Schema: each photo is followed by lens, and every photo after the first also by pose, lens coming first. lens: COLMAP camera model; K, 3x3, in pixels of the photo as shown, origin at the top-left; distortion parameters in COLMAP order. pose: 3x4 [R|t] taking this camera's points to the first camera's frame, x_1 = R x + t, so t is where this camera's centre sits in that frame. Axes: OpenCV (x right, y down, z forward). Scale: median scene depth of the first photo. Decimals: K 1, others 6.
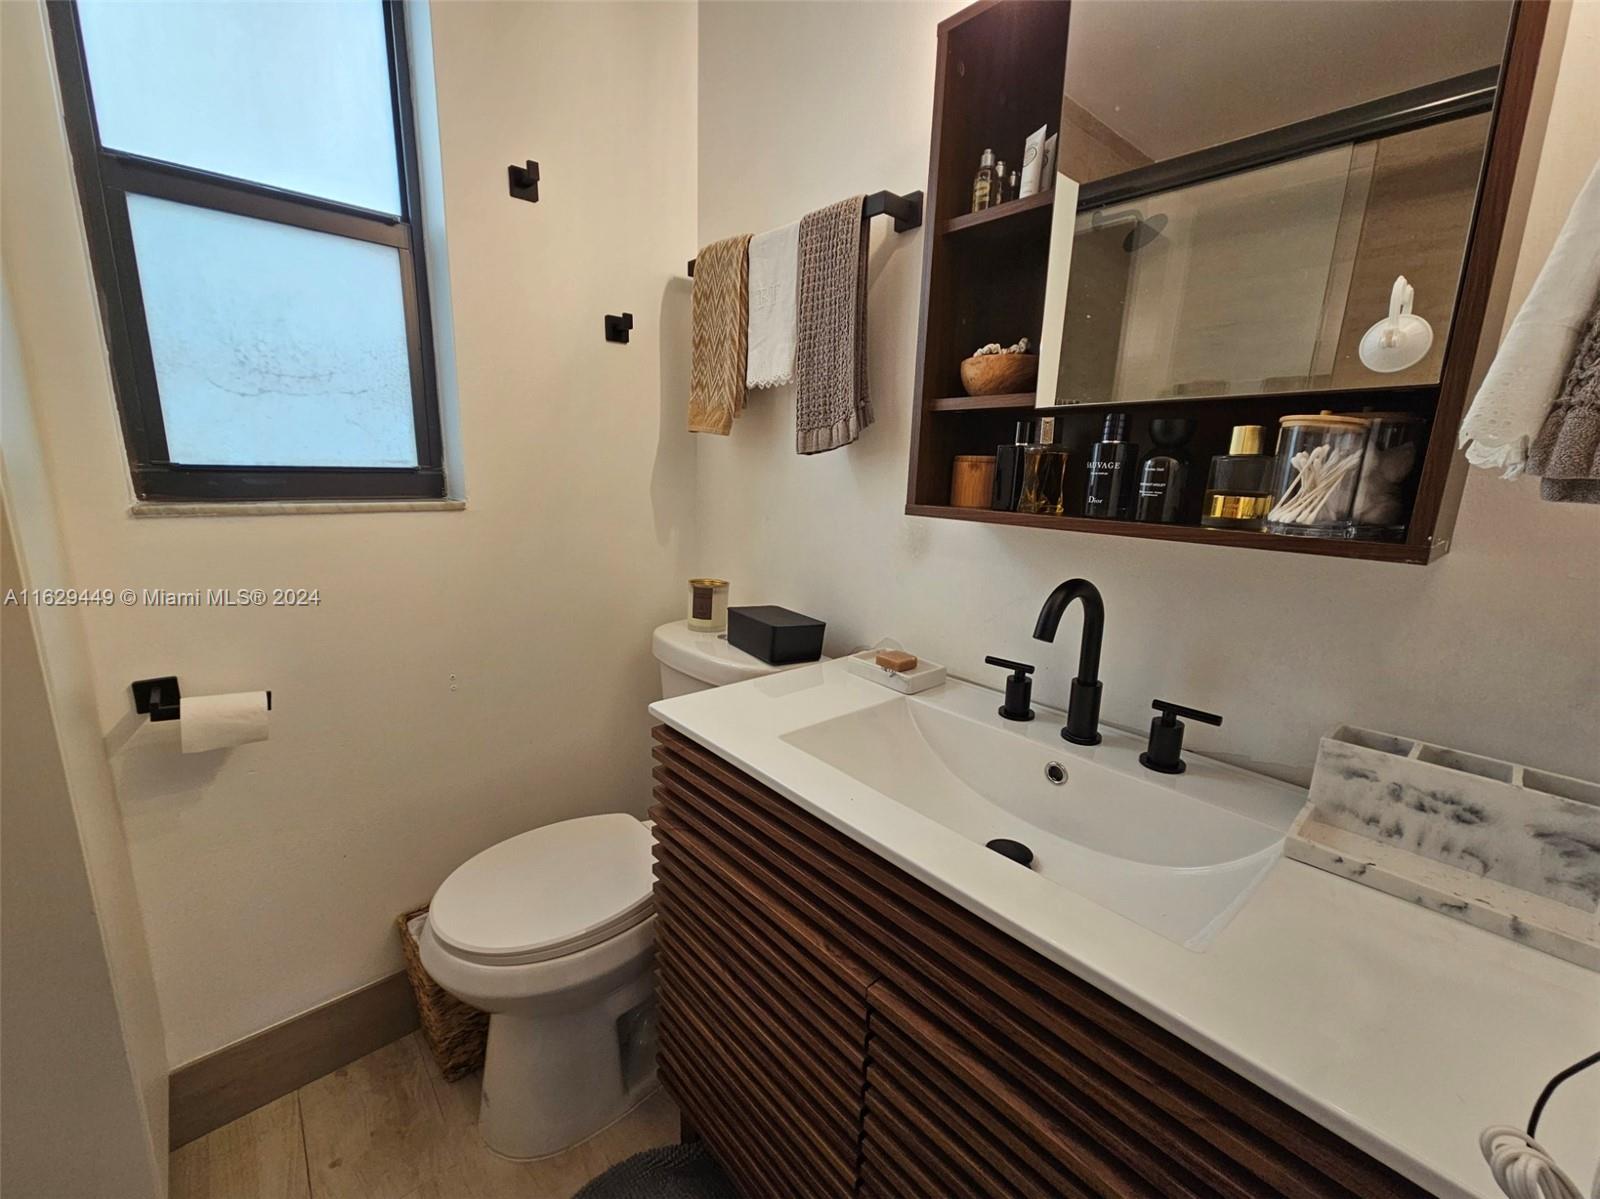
lens RADIAL K [[647.9, 0, 802.5], [0, 647.9, 602.9], [0, 0, 1]] dist [0.002508, -0.000454]
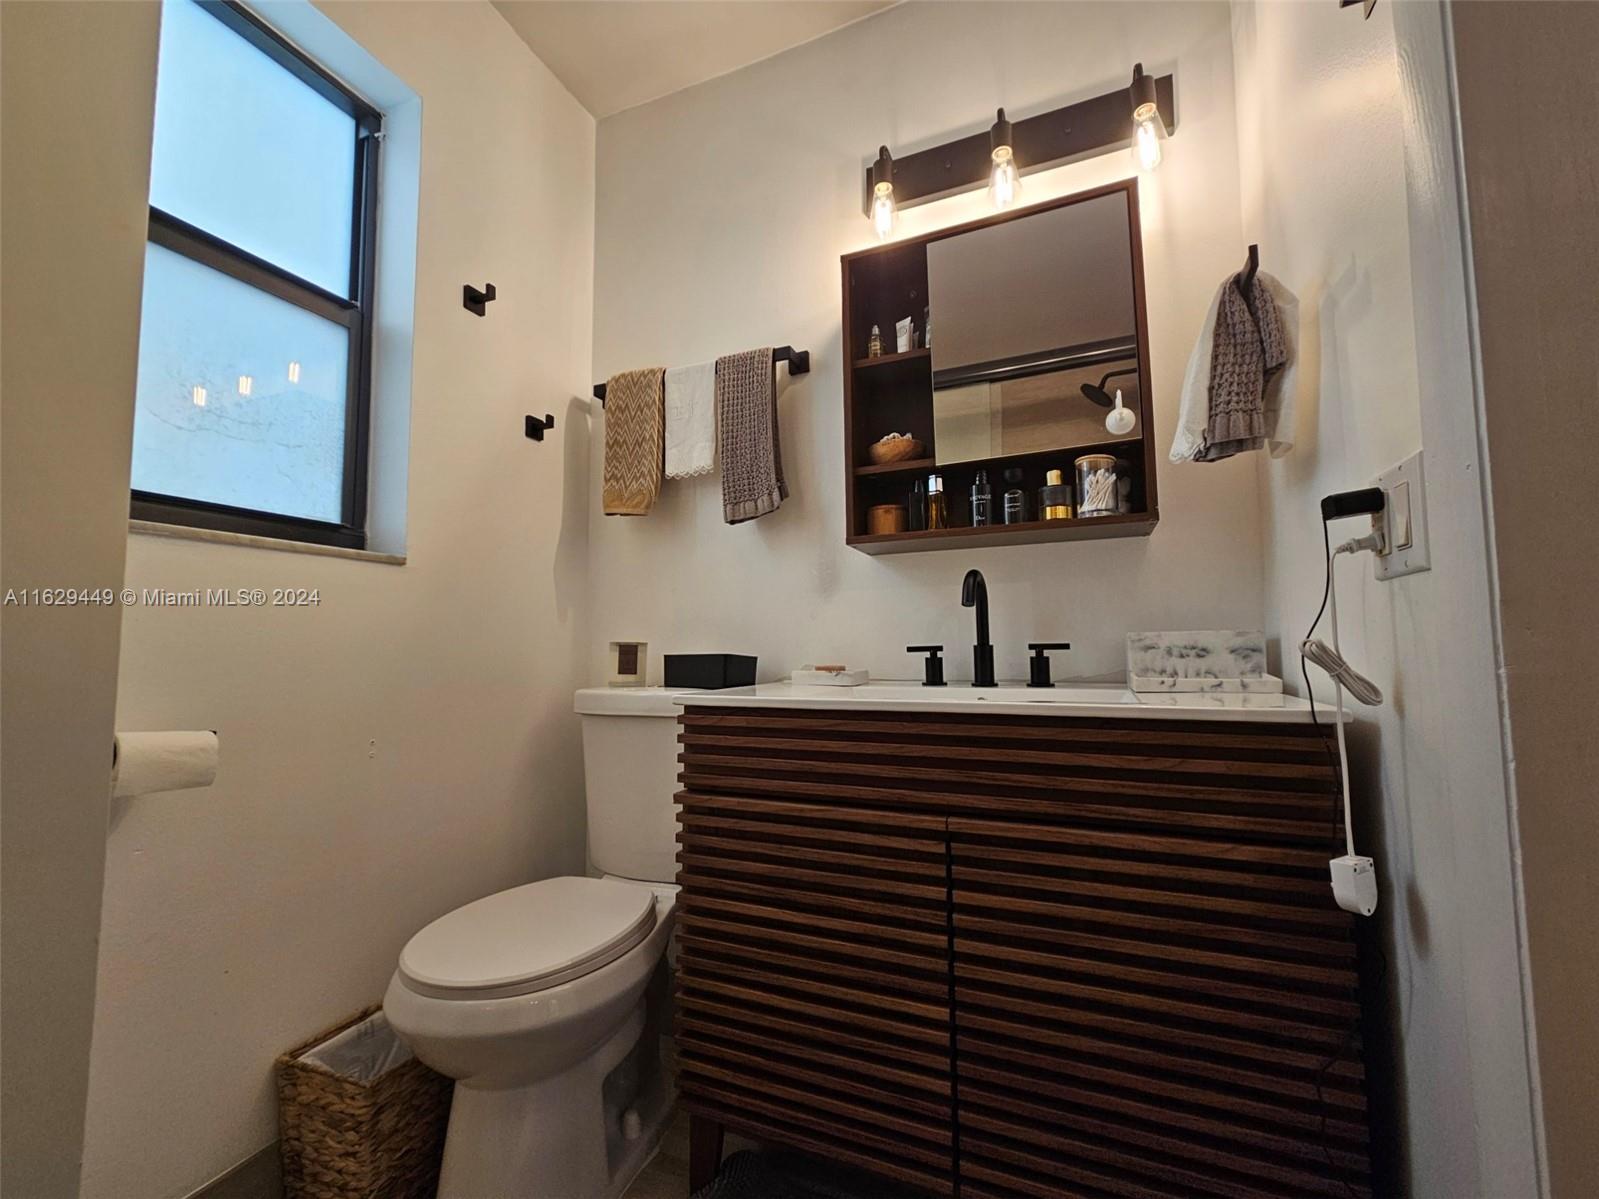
lens RADIAL K [[637.6, 0, 799.5], [0, 637.6, 599.5], [0, 0, 1]] dist [-0.001119, -0.000073]
pose [[0.904995, -0.009158, 0.425324, -0.435046], [0.126932, 0.960043, -0.249411, 0.257894], [-0.406045, 0.279703, 0.869996, -0.097916]]
